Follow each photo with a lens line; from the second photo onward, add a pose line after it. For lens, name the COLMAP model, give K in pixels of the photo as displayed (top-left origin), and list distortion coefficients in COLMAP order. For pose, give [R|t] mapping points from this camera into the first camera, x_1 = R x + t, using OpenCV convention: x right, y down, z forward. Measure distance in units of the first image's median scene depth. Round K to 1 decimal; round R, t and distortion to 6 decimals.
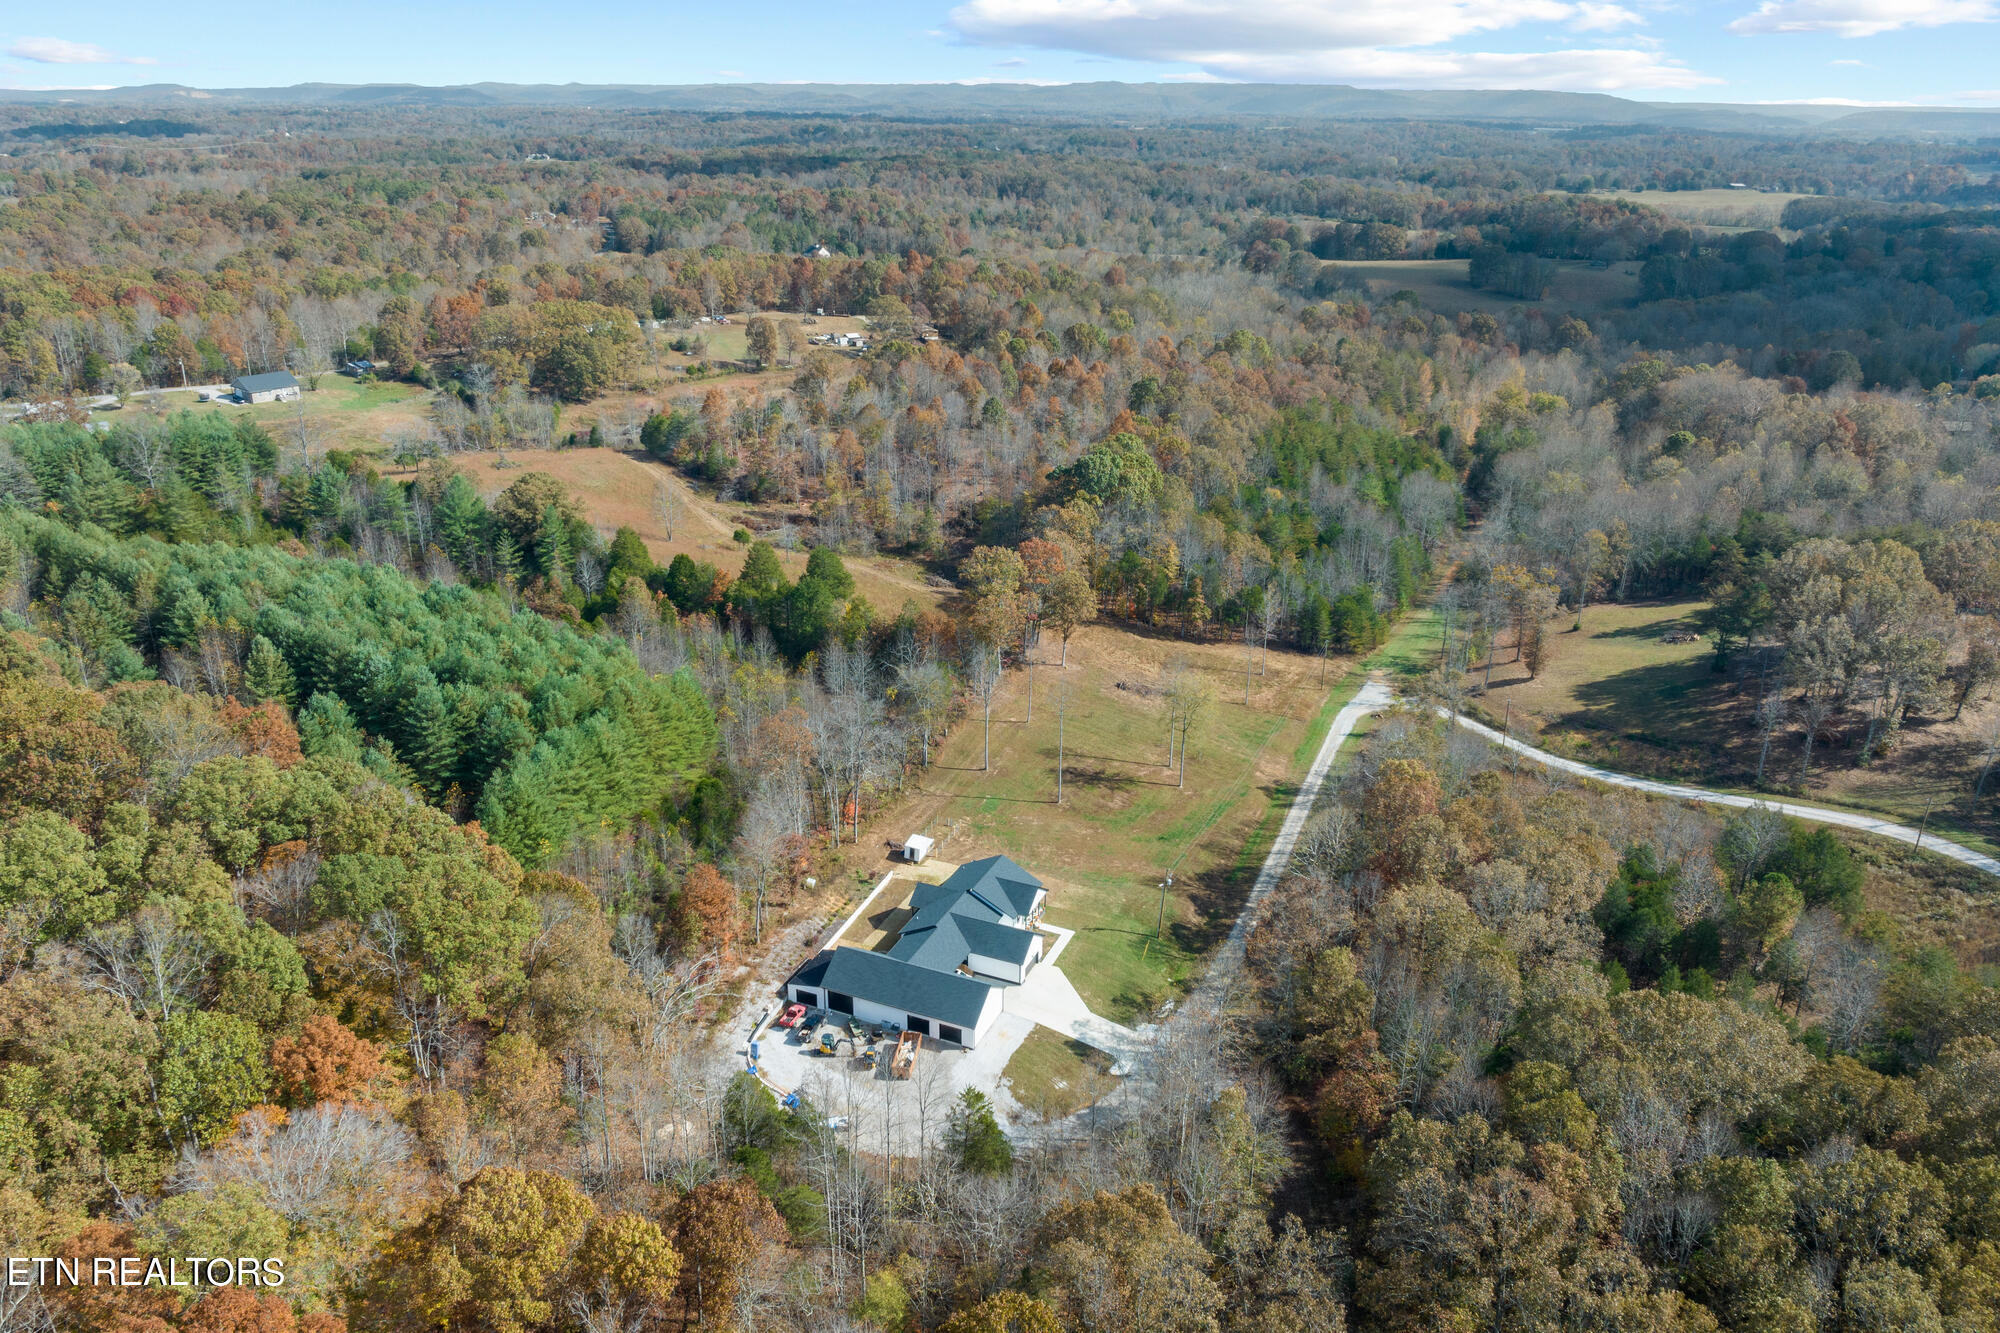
lens RADIAL K [[1403.0, 0, 997.6], [0, 1403.0, 669.4], [0, 0, 1]] dist [-0.044932, 0.011087]
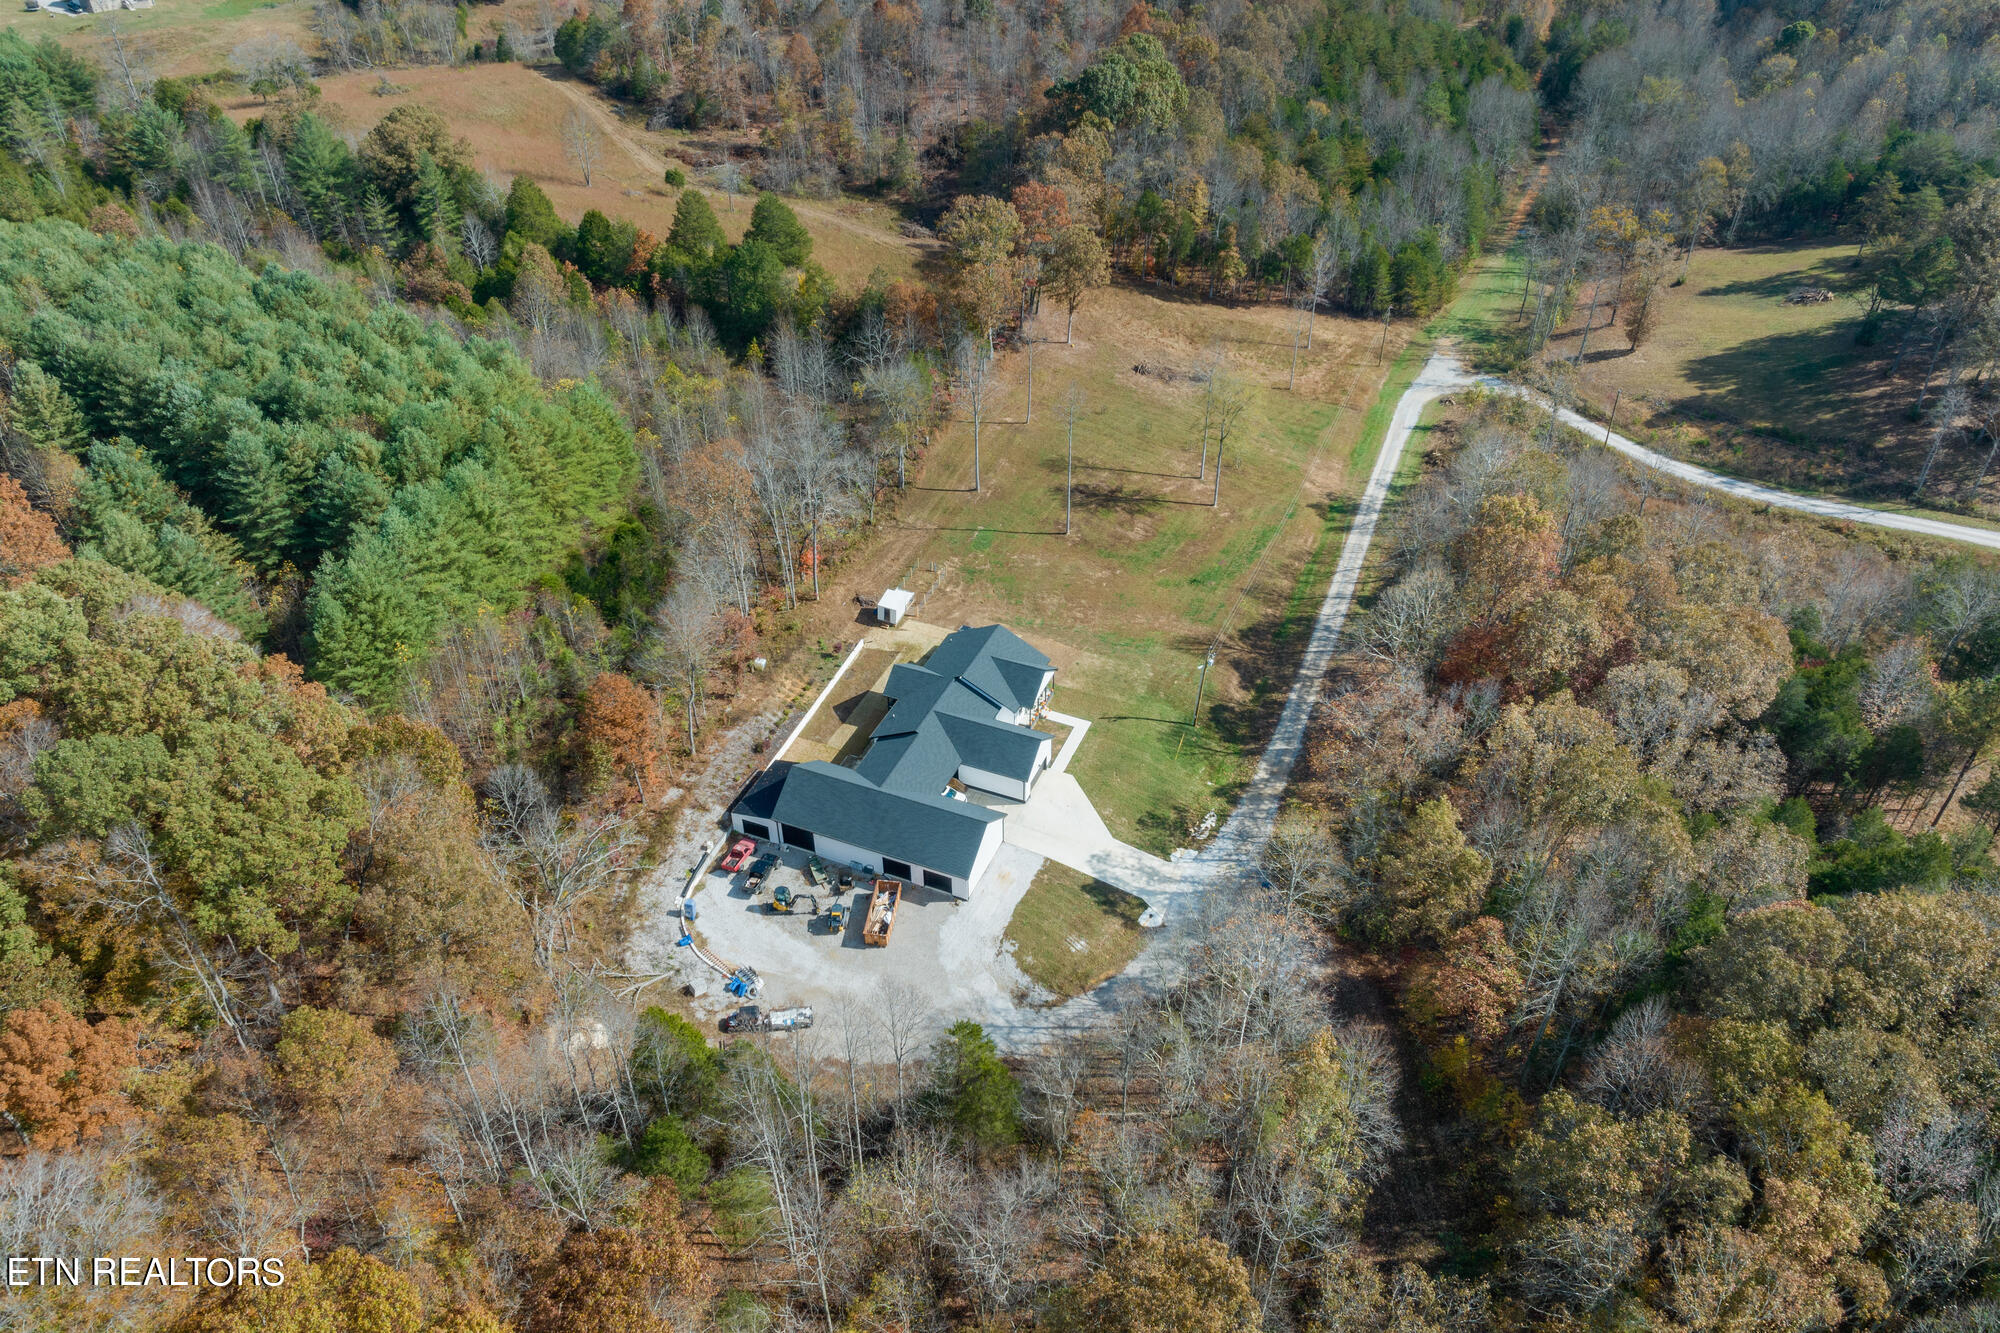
lens RADIAL K [[1403.0, 0, 1007.4], [0, 1403.0, 652.7], [0, 0, 1]] dist [-0.044932, 0.011087]
pose [[0.999796, -0.018963, 0.006936, 0.001888], [0.016518, 0.965674, 0.259232, -0.047247], [-0.011614, -0.259065, 0.965790, 0.186283]]
